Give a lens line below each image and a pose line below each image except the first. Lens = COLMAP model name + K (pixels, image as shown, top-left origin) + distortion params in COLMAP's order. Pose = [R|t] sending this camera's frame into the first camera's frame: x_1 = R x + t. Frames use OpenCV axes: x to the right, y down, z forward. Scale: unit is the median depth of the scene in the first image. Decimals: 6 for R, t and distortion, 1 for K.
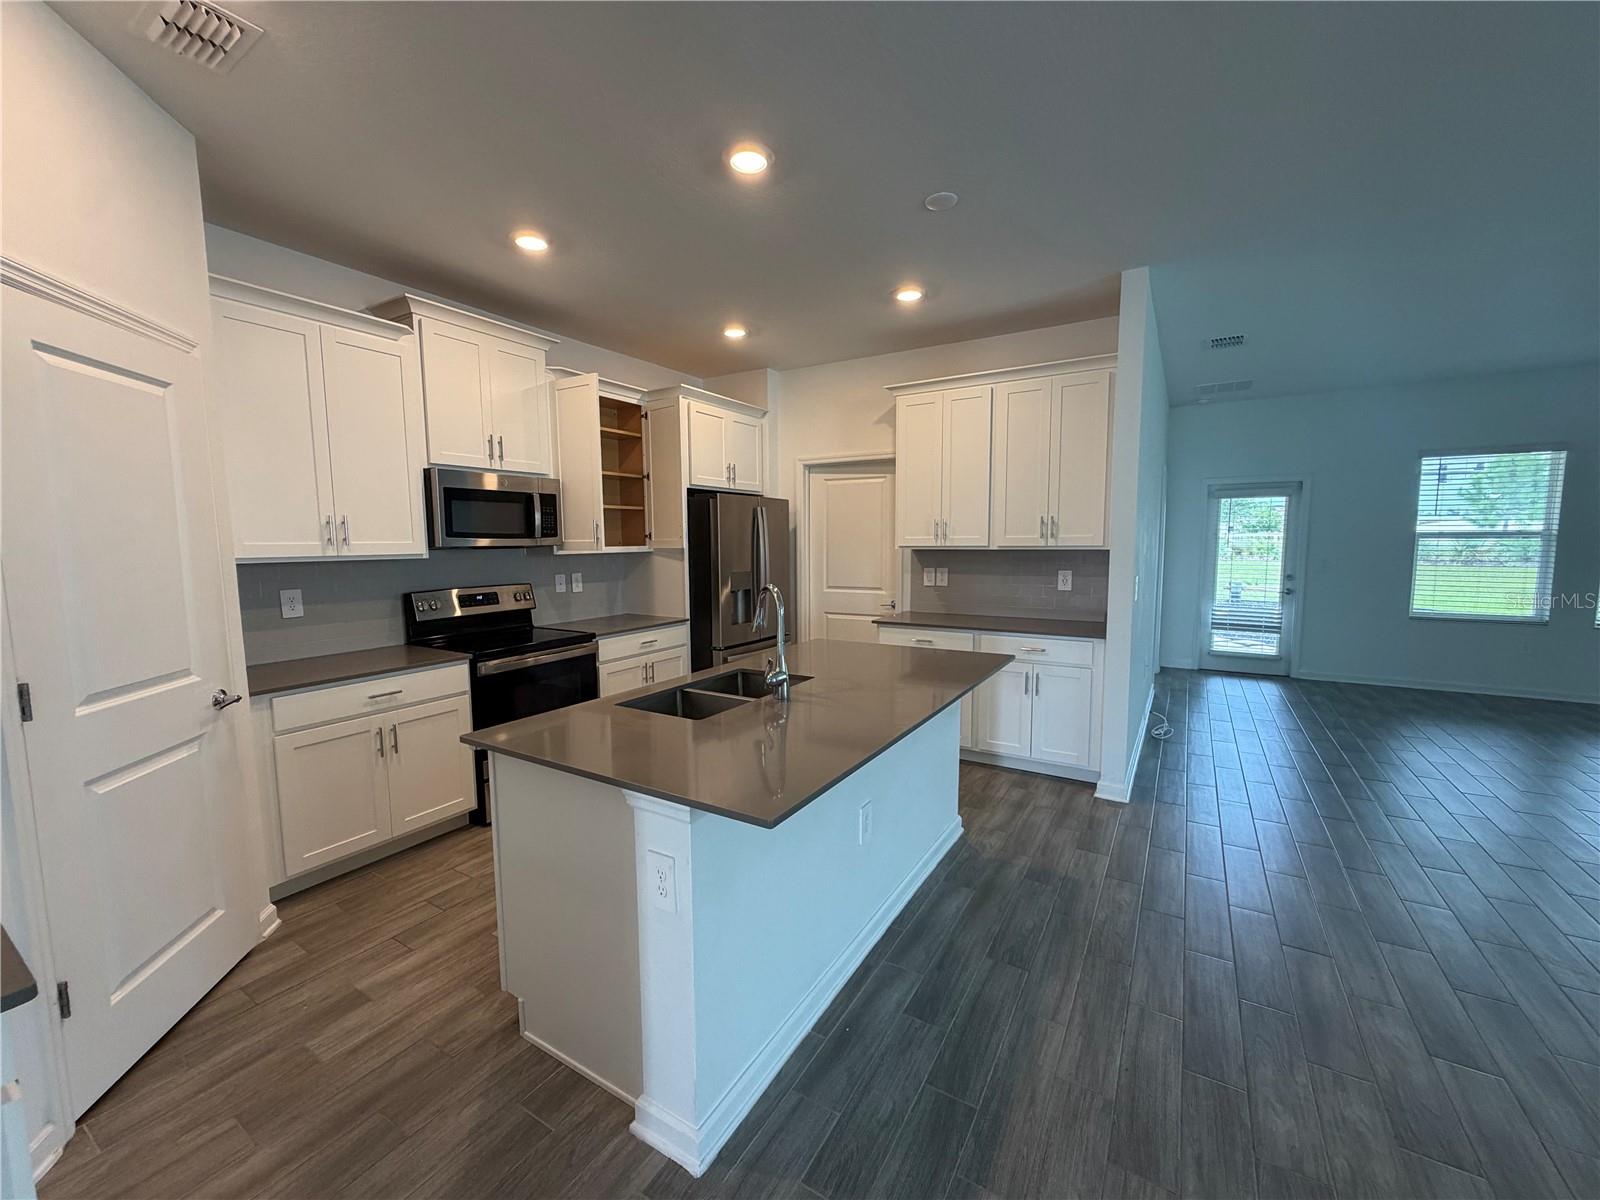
lens RADIAL K [[637.1, 0, 798.4], [0, 637.1, 601.4], [0, 0, 1]] dist [-0.000365, 0.000627]
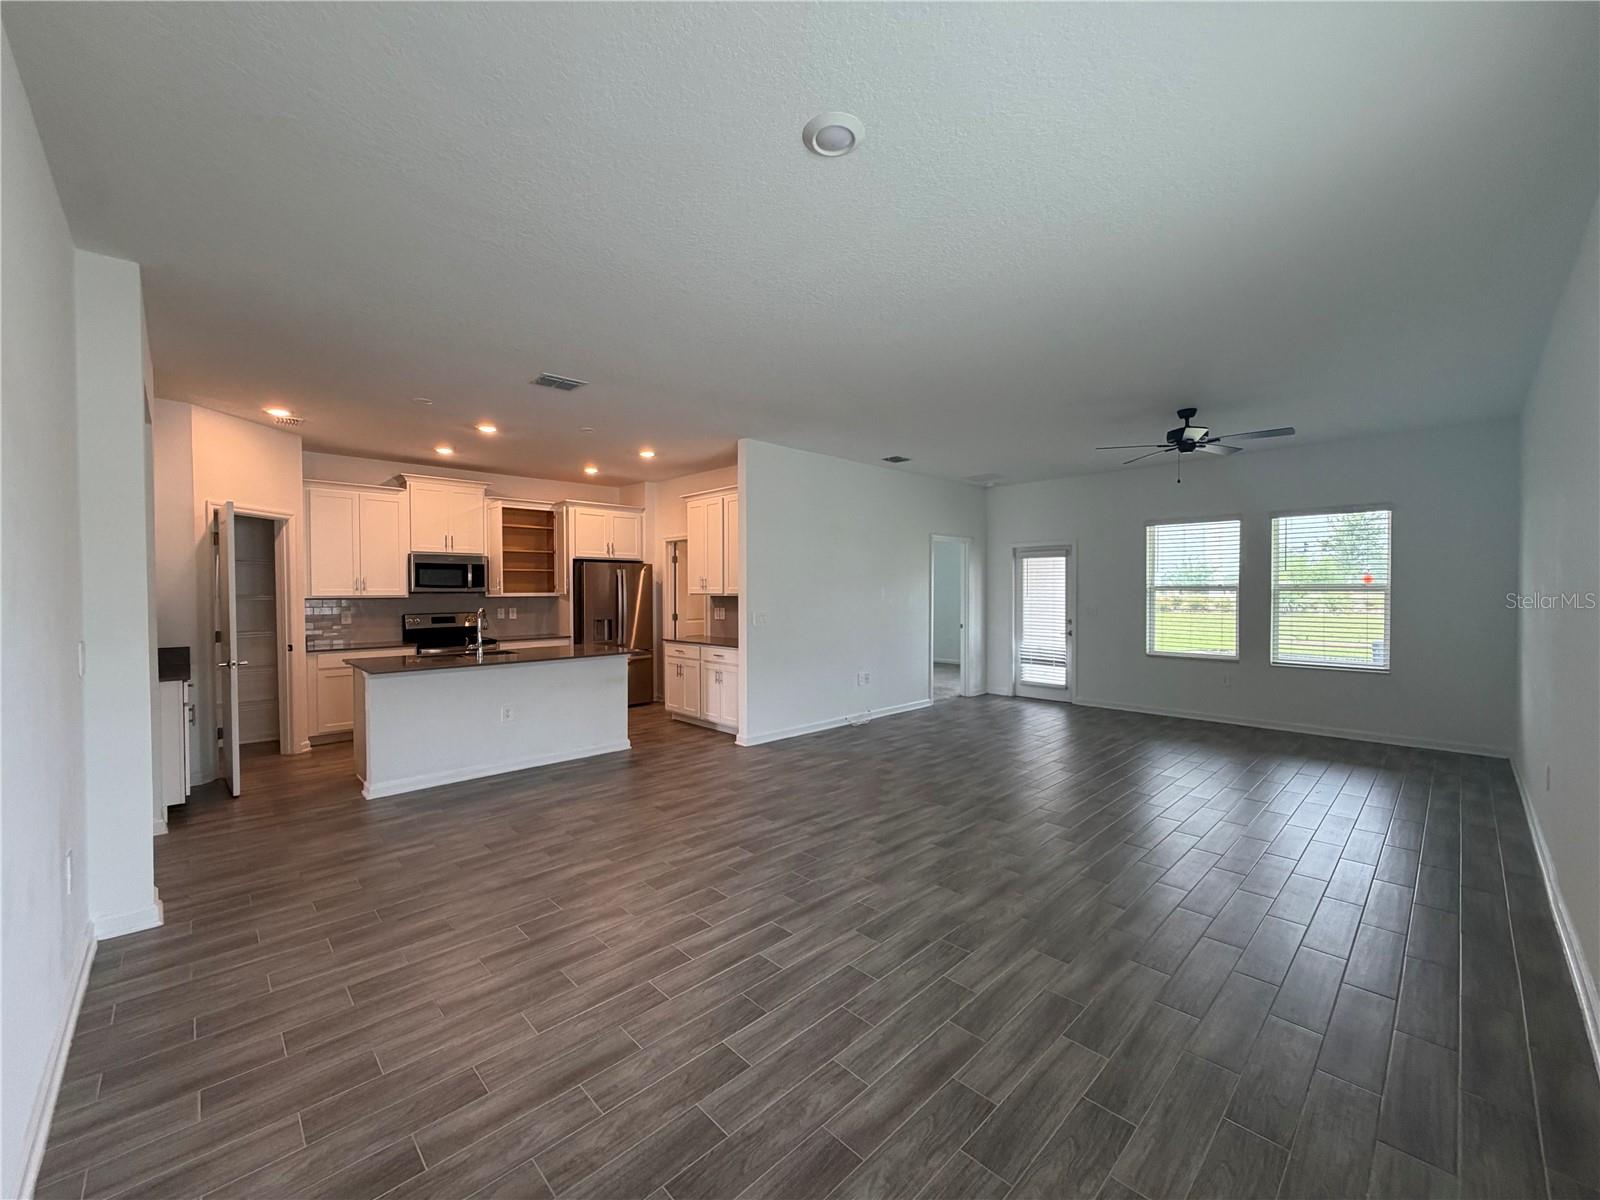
lens RADIAL K [[637.1, 0, 798.4], [0, 637.1, 601.4], [0, 0, 1]] dist [-0.000365, 0.000627]
pose [[0.967861, 0.008955, -0.251325, 0.855466], [-0.028799, 0.996738, -0.075394, 0.047073], [0.249830, 0.080209, 0.964962, -0.489113]]
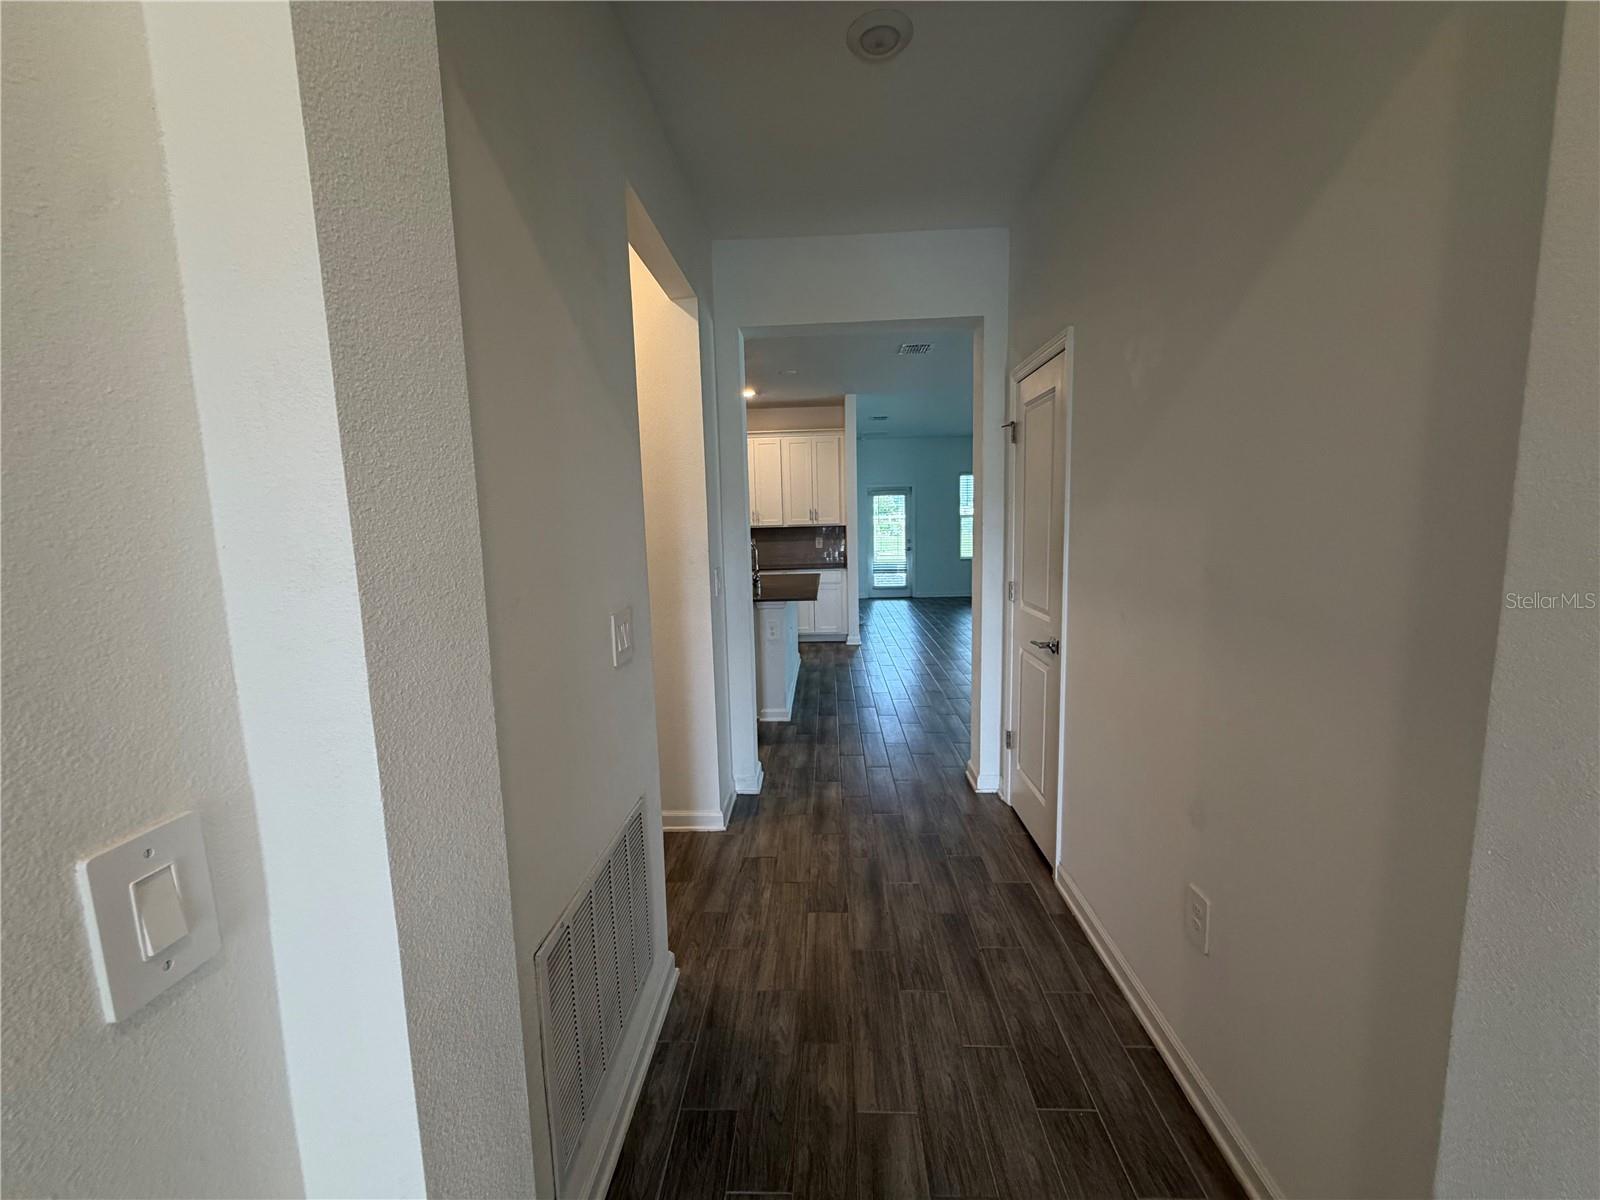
lens RADIAL K [[637.1, 0, 798.4], [0, 637.1, 601.4], [0, 0, 1]] dist [-0.000365, 0.000627]
pose [[0.874547, -0.074511, 0.479182, -0.538410], [0.062980, 0.997208, 0.040119, 0.059270], [-0.480833, -0.004907, 0.876798, -0.609859]]
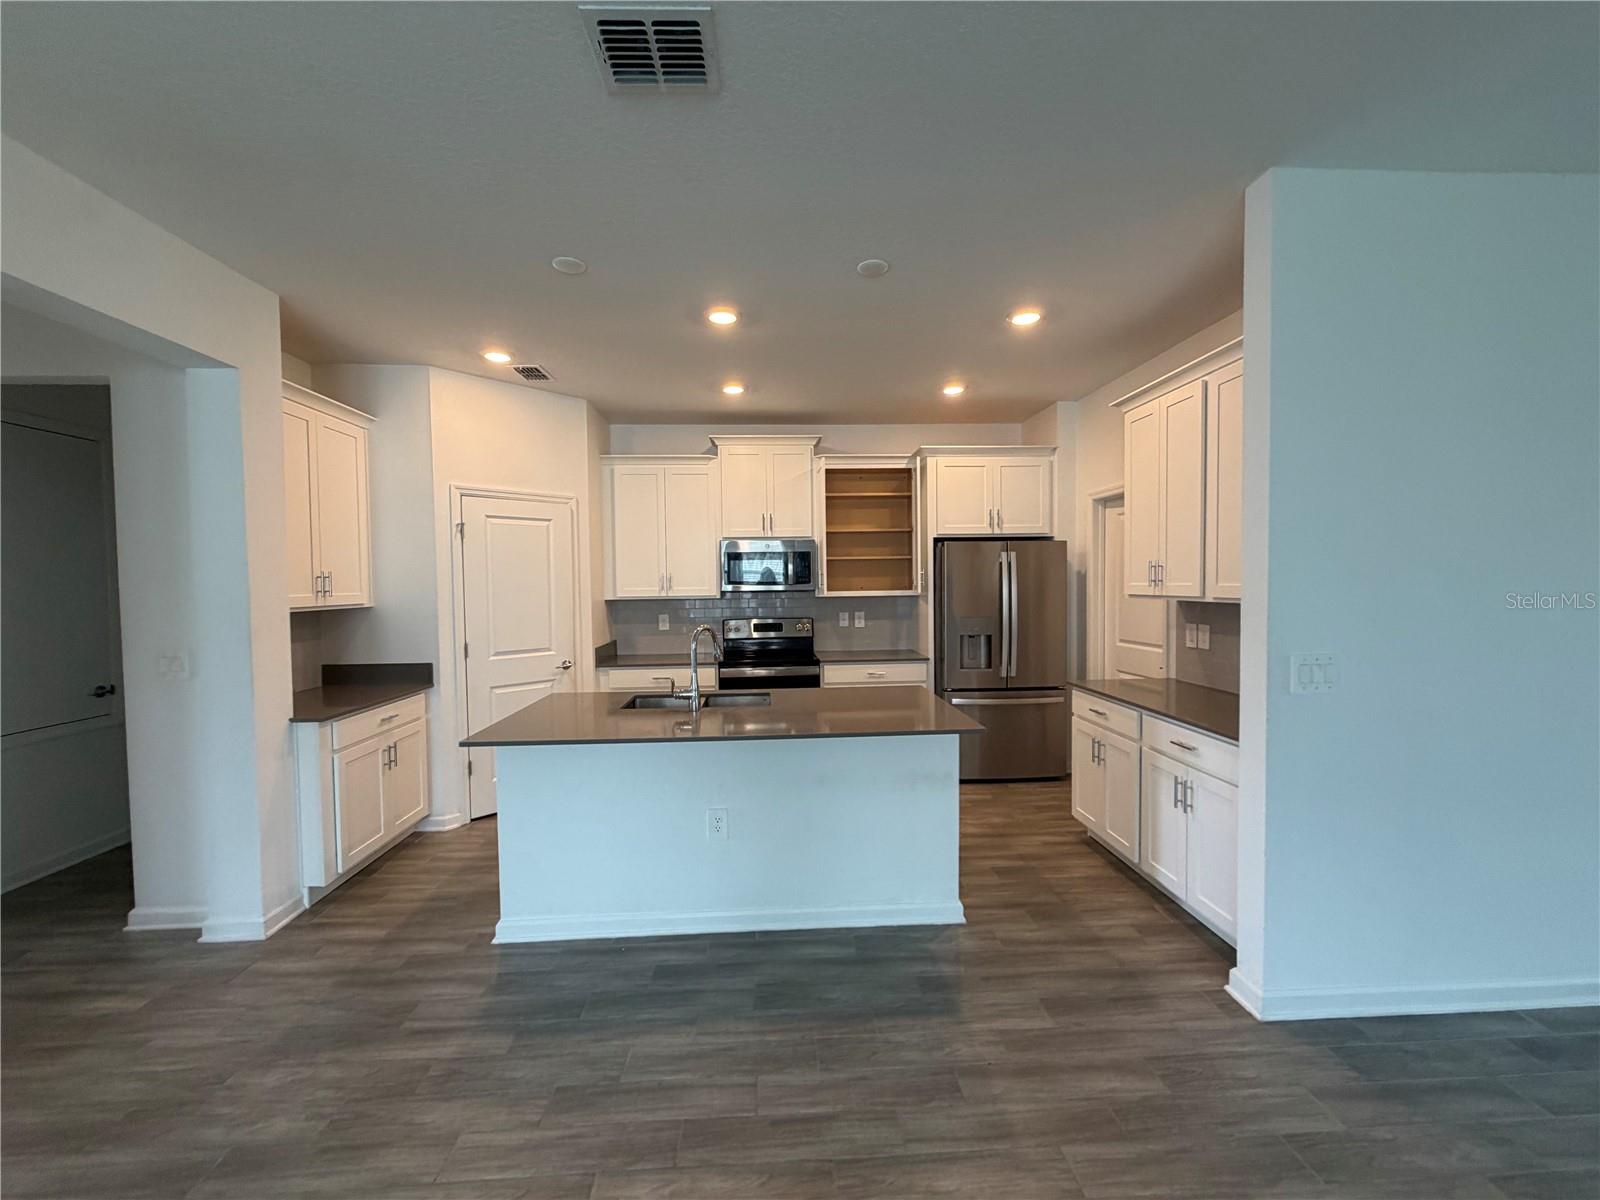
lens RADIAL K [[637.1, 0, 798.4], [0, 637.1, 601.4], [0, 0, 1]] dist [-0.000365, 0.000627]
pose [[0.566584, 0.026086, -0.823591, 0.609712], [-0.071400, 0.997294, -0.017531, -0.034949], [0.820905, 0.068737, 0.566913, 0.207651]]
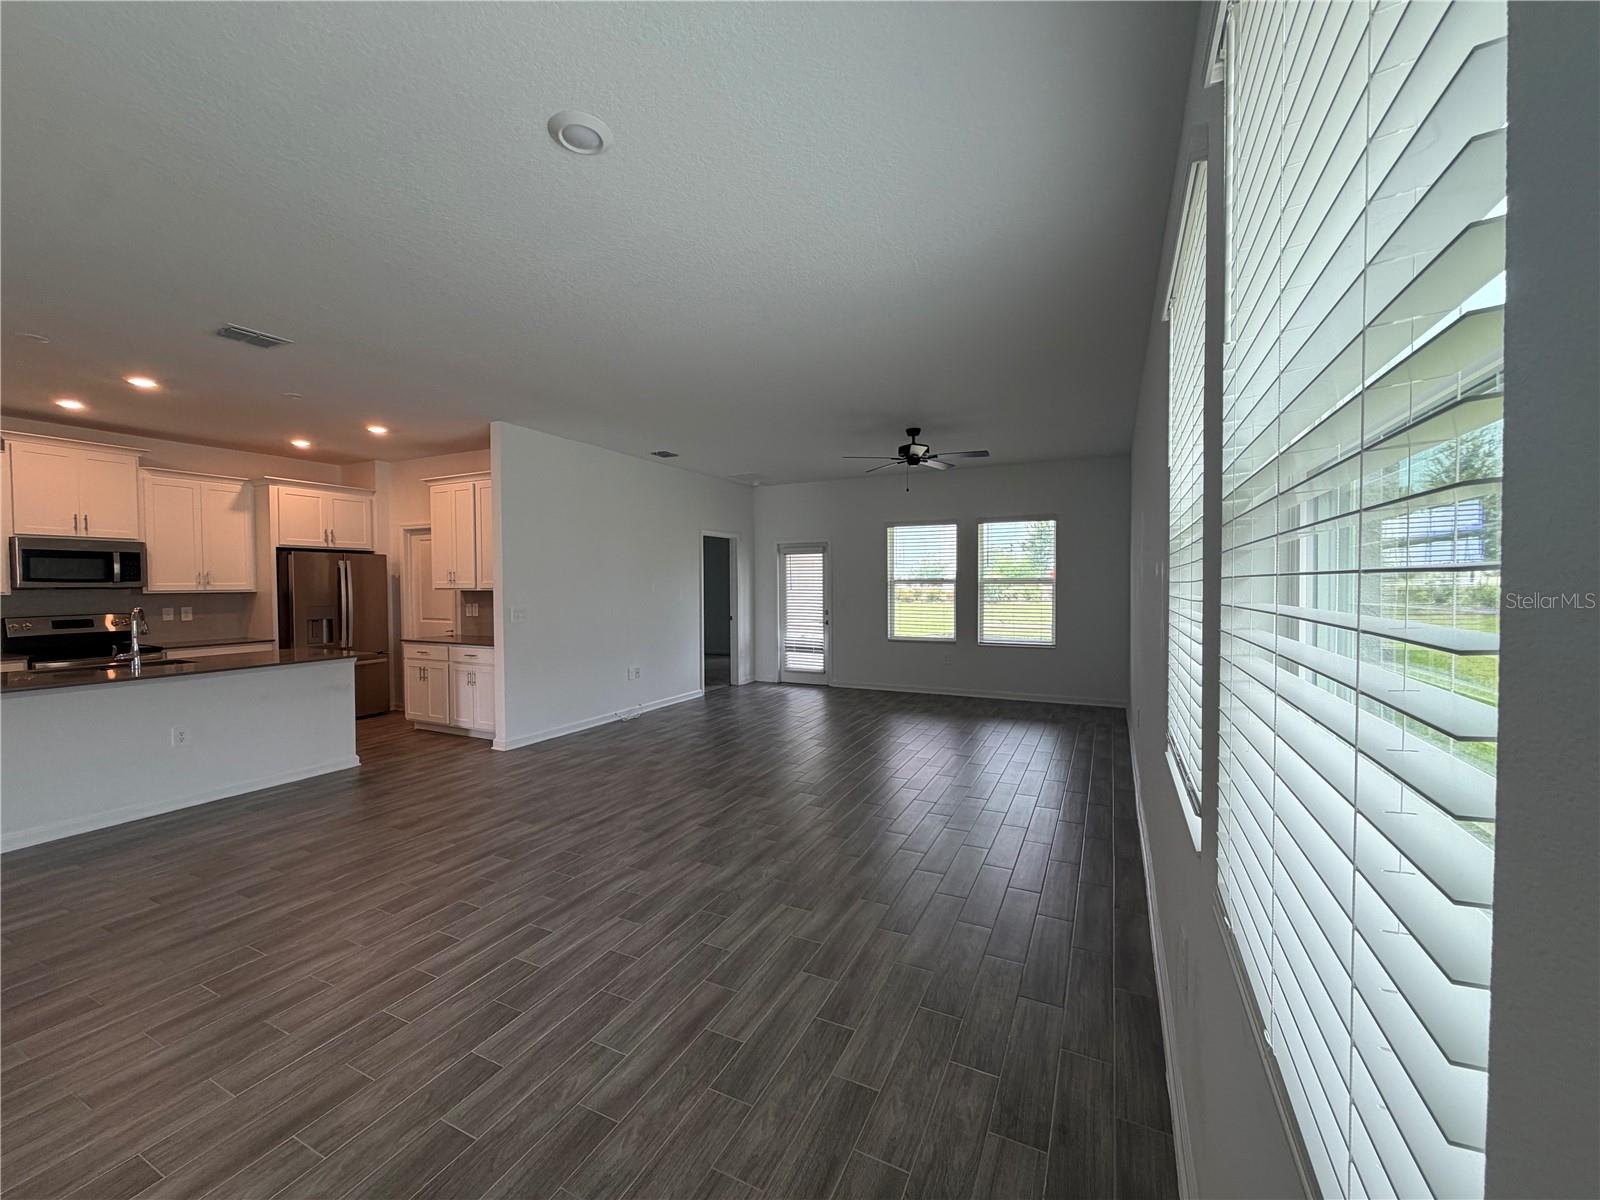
lens RADIAL K [[635.9, 0, 800.0], [0, 635.9, 600.0], [0, 0, 1]] dist [-0.003117, 0.000455]
pose [[0.995588, -0.000325, 0.093832, 0.877098], [0.007053, 0.997424, -0.071383, 0.050001], [-0.093567, 0.071730, 0.993026, -0.517763]]
